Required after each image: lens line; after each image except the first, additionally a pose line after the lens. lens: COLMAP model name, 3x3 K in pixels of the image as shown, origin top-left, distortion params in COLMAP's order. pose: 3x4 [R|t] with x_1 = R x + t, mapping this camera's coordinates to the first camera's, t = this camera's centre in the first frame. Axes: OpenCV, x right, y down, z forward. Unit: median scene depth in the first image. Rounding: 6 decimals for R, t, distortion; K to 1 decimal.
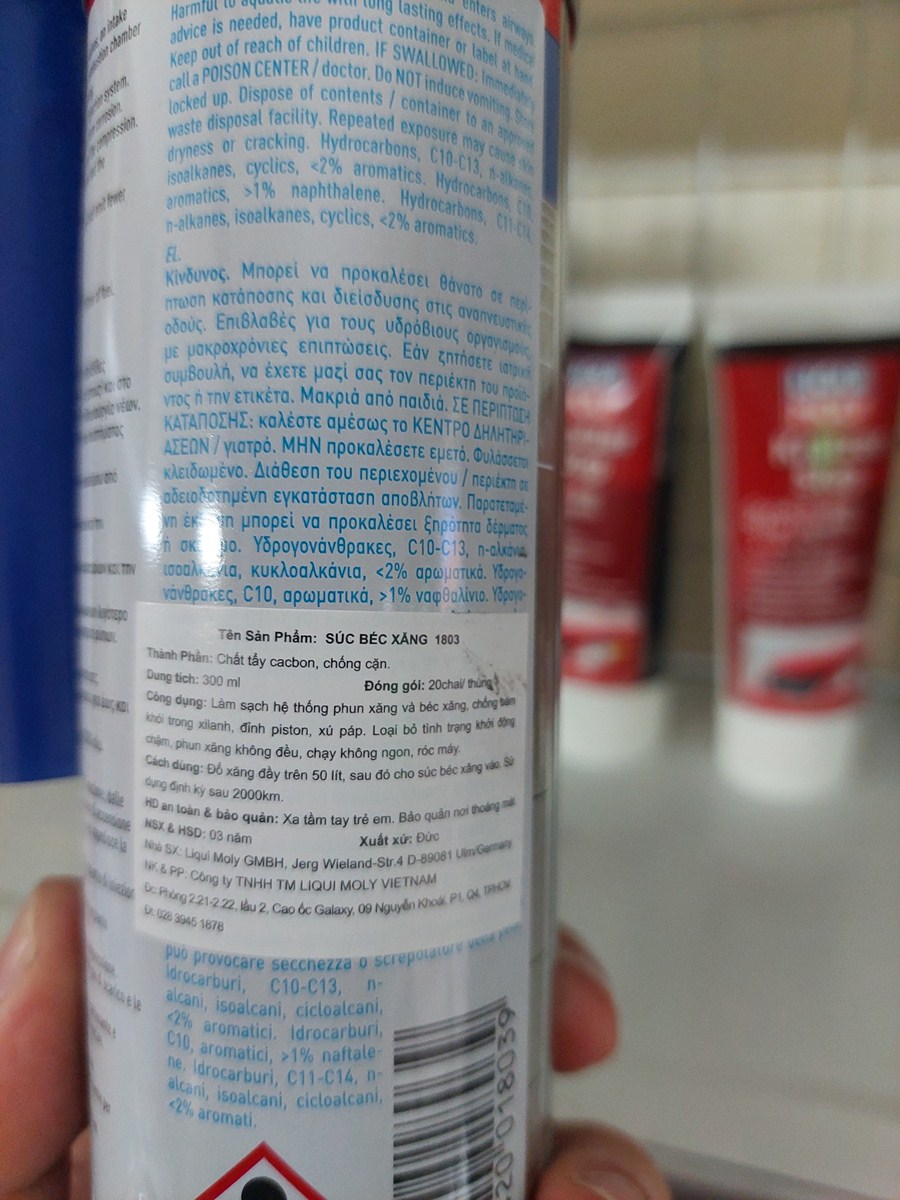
lens RADIAL K [[903.7, 0, 449.7], [0, 903.7, 598.6], [0, 0, 1]] dist [-0.029682, -0.045315]
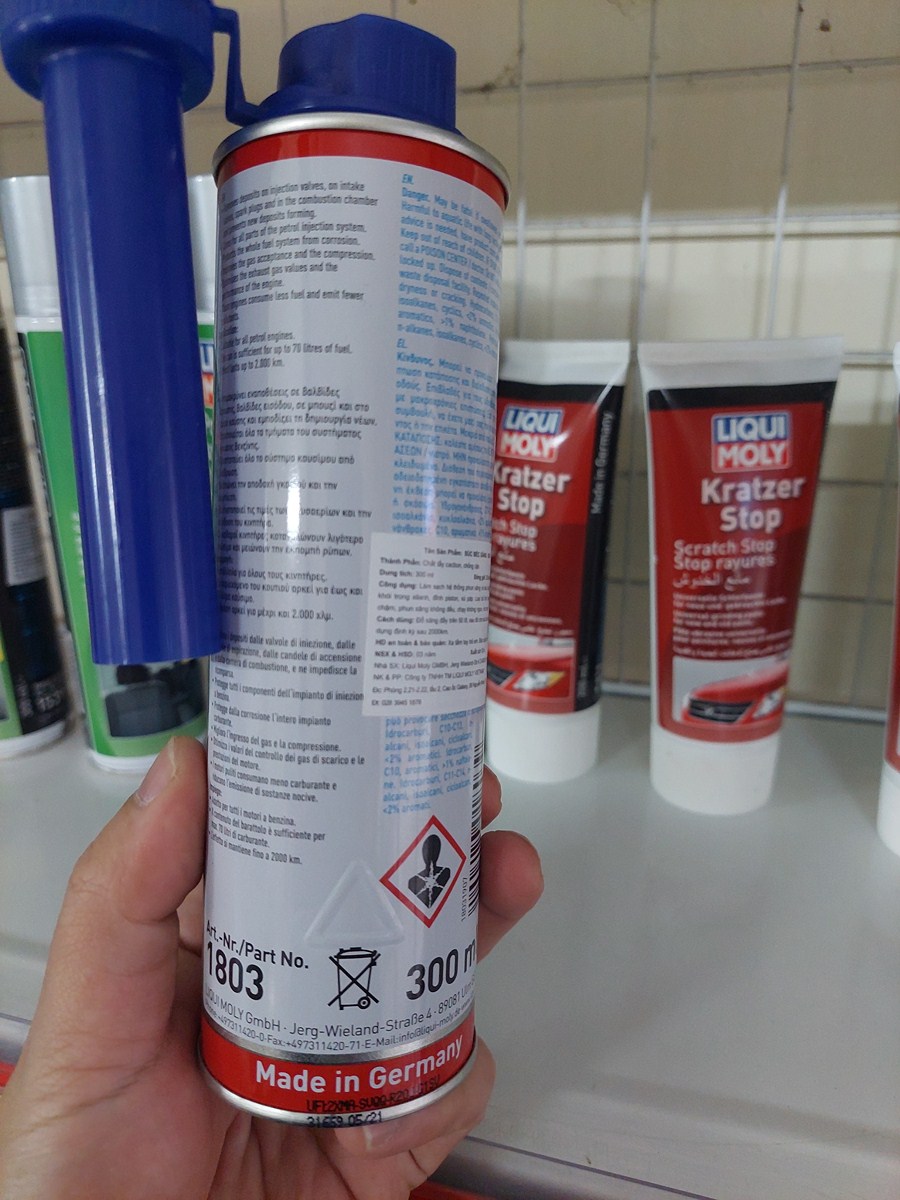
lens RADIAL K [[903.7, 0, 459.1], [0, 903.7, 602.1], [0, 0, 1]] dist [-0.029682, -0.045315]
pose [[0.681218, -0.021873, 0.731754, -1.618518], [-0.014864, 0.998934, 0.043697, 0.064989], [-0.731930, -0.040644, 0.680167, -0.378026]]
